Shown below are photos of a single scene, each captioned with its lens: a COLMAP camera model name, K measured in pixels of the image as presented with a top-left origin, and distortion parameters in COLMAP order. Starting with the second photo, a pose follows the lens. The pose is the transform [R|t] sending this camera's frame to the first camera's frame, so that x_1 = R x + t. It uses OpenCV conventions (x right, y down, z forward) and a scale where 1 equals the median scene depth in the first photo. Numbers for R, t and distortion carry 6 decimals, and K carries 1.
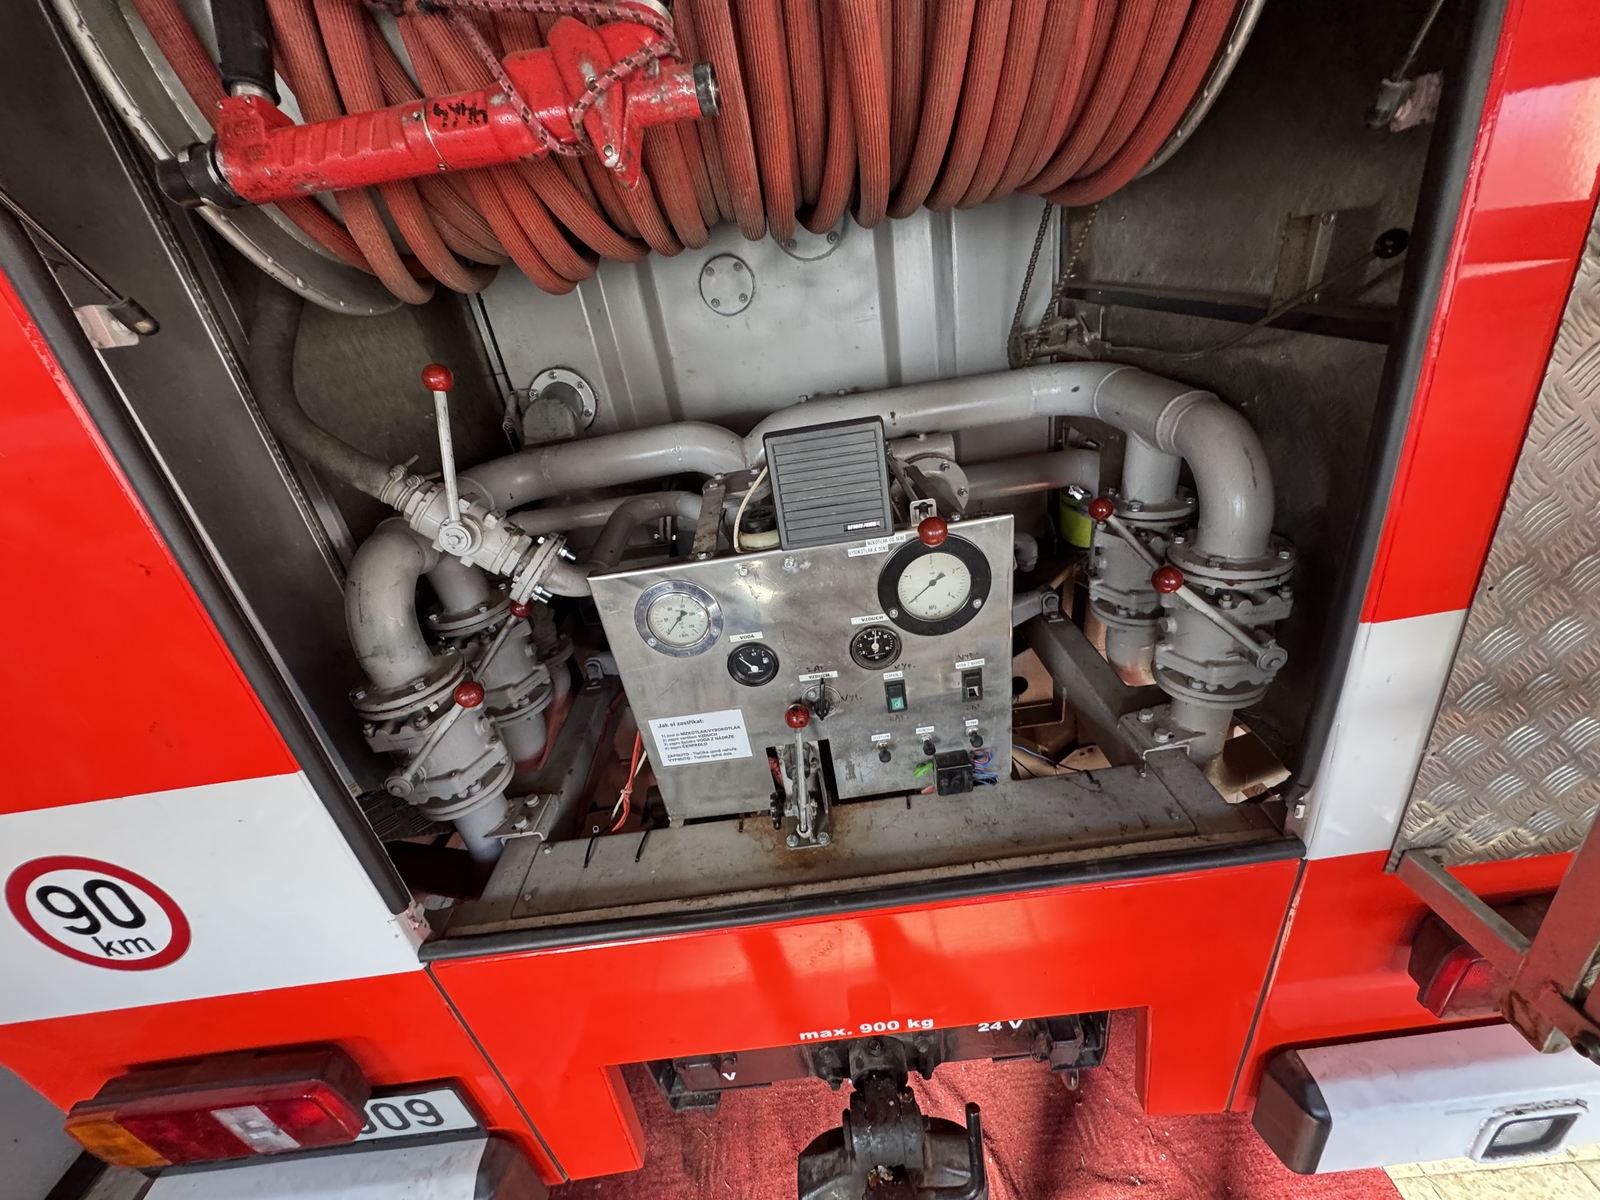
lens RADIAL K [[644.3, 0, 800.4], [0, 644.3, 601.0], [0, 0, 1]] dist [-0.006450, 0.000524]
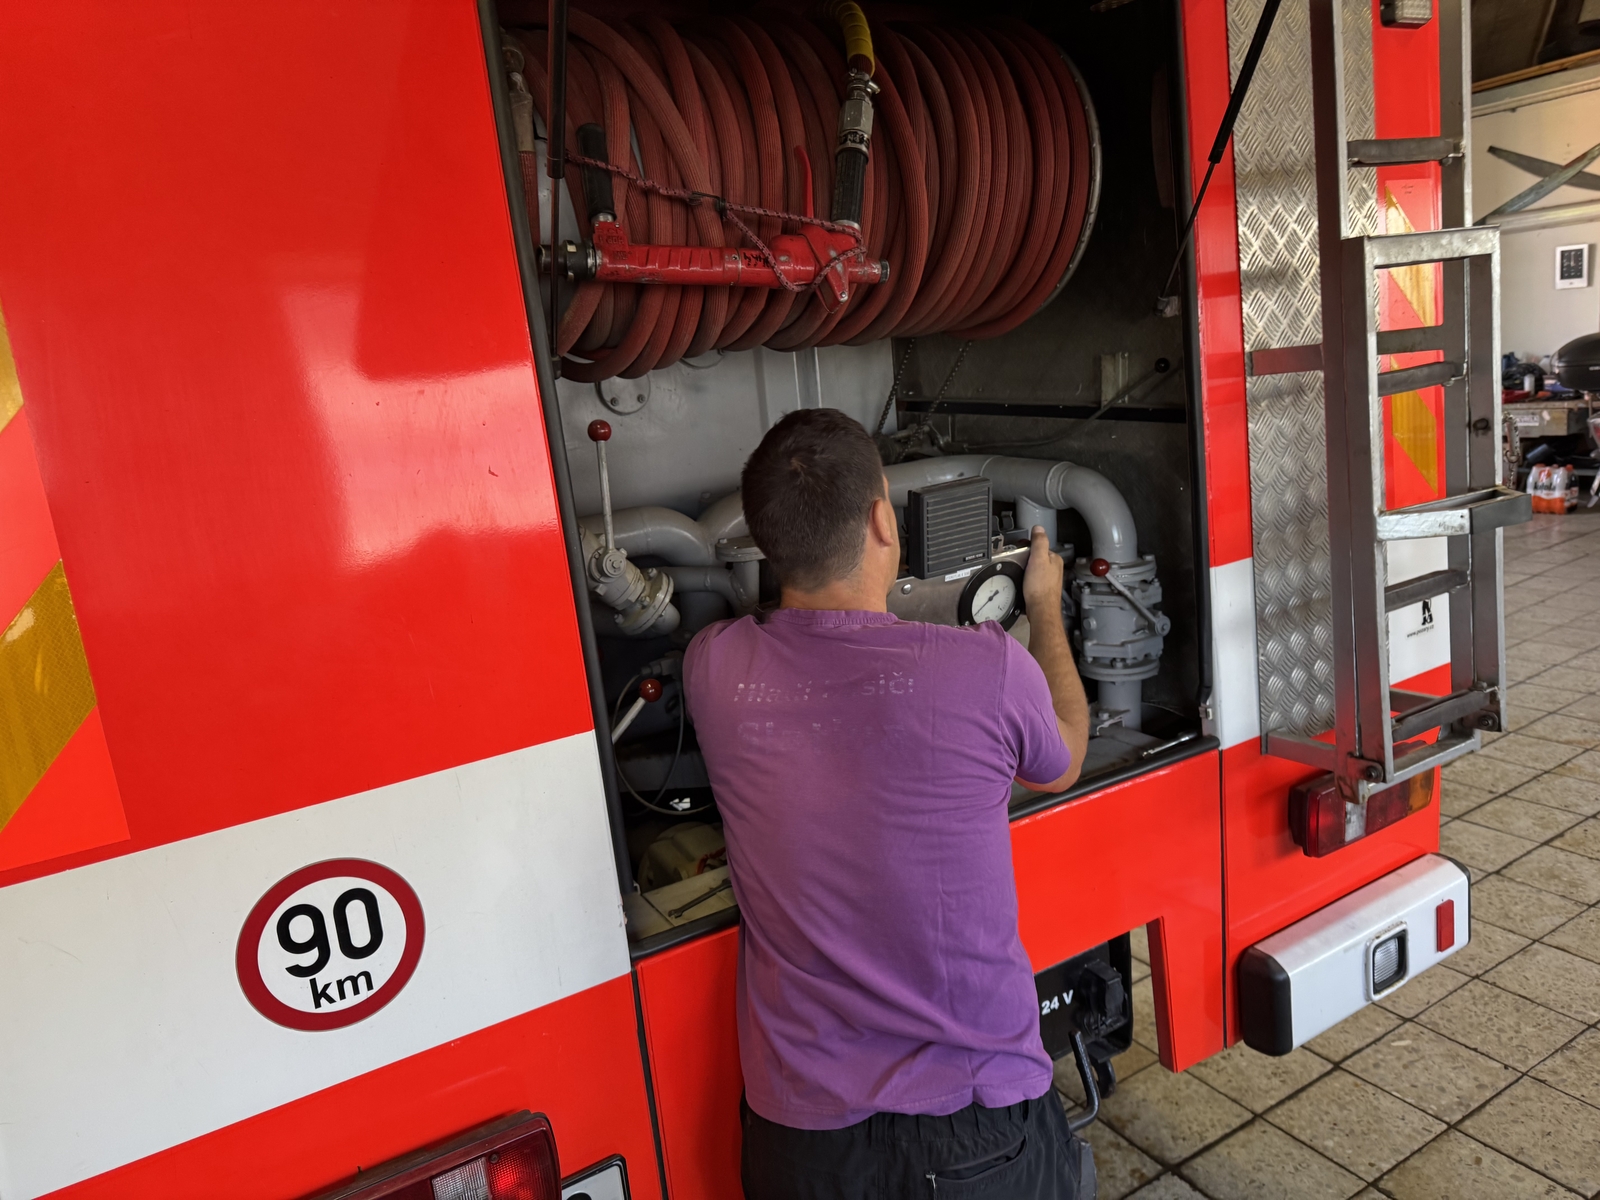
lens RADIAL K [[1147.1, 0, 791.6], [0, 1147.1, 602.2], [0, 0, 1]] dist [-0.001411, 0.001269]
pose [[0.871568, -0.038579, 0.488754, -1.173853], [0.192735, 0.943598, -0.269214, 0.538485], [-0.450801, 0.328839, 0.829845, -0.732839]]
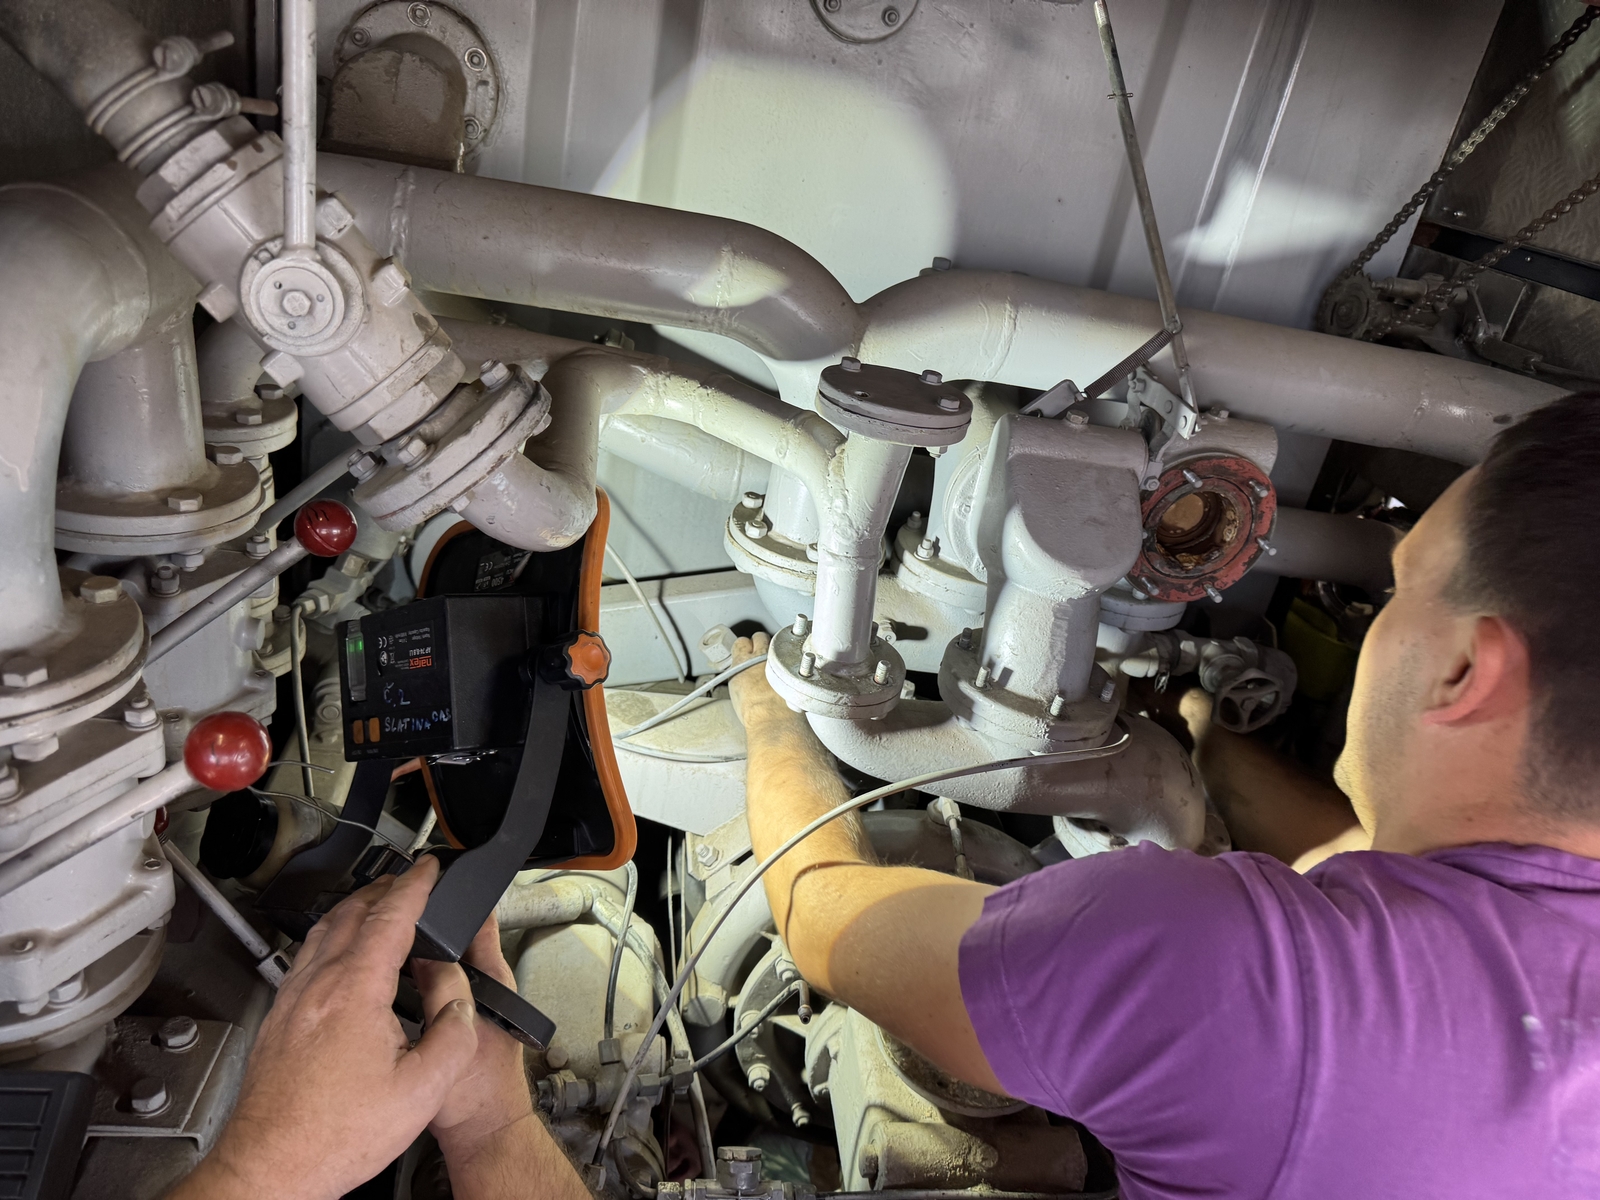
lens RADIAL K [[1147.1, 0, 768.0], [0, 1147.1, 620.3], [0, 0, 1]] dist [-0.001411, 0.001269]
pose [[0.932566, 0.254078, 0.256445, -0.418113], [-0.244375, 0.967181, -0.069582, 0.052295], [-0.265708, 0.002221, 0.964051, 0.338738]]
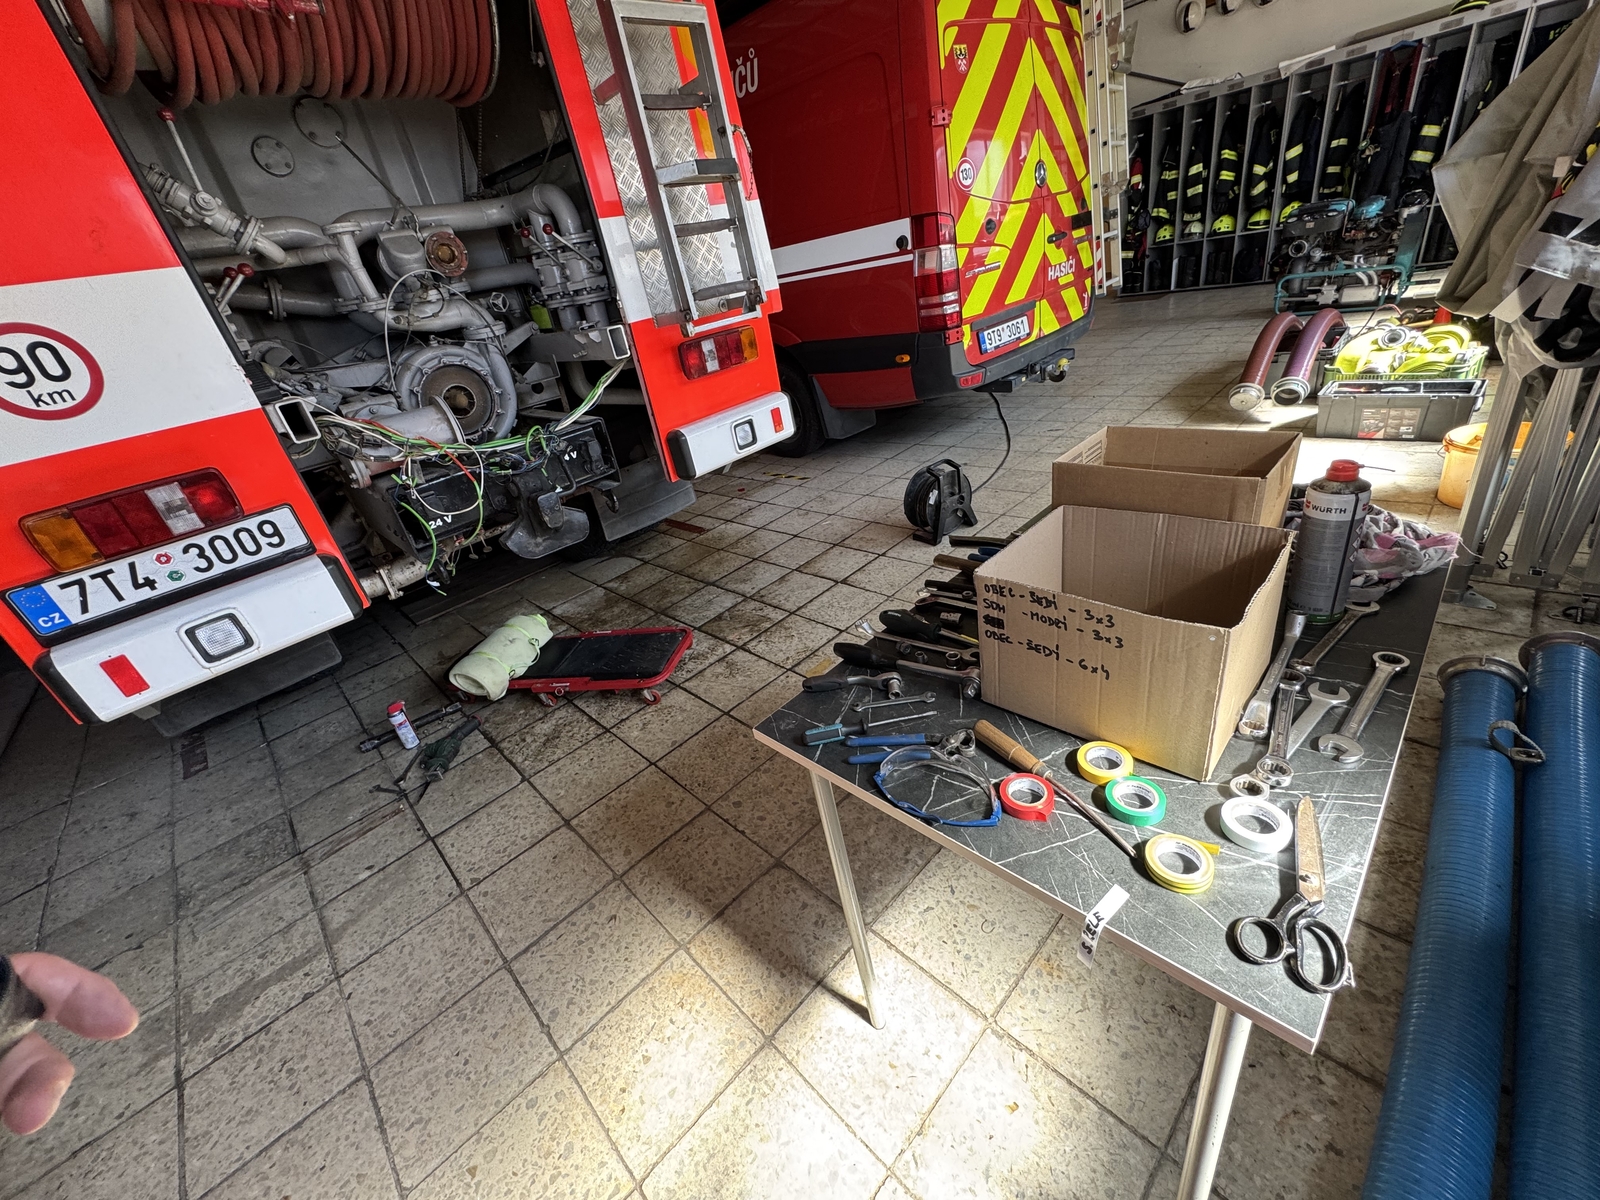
lens RADIAL K [[644.3, 0, 795.0], [0, 644.3, 598.4], [0, 0, 1]] dist [-0.006450, 0.000524]
pose [[0.727504, -0.290427, 0.621603, -0.762233], [0.363469, 0.931554, 0.009852, 1.630155], [-0.581918, 0.218766, 0.783270, -1.308632]]
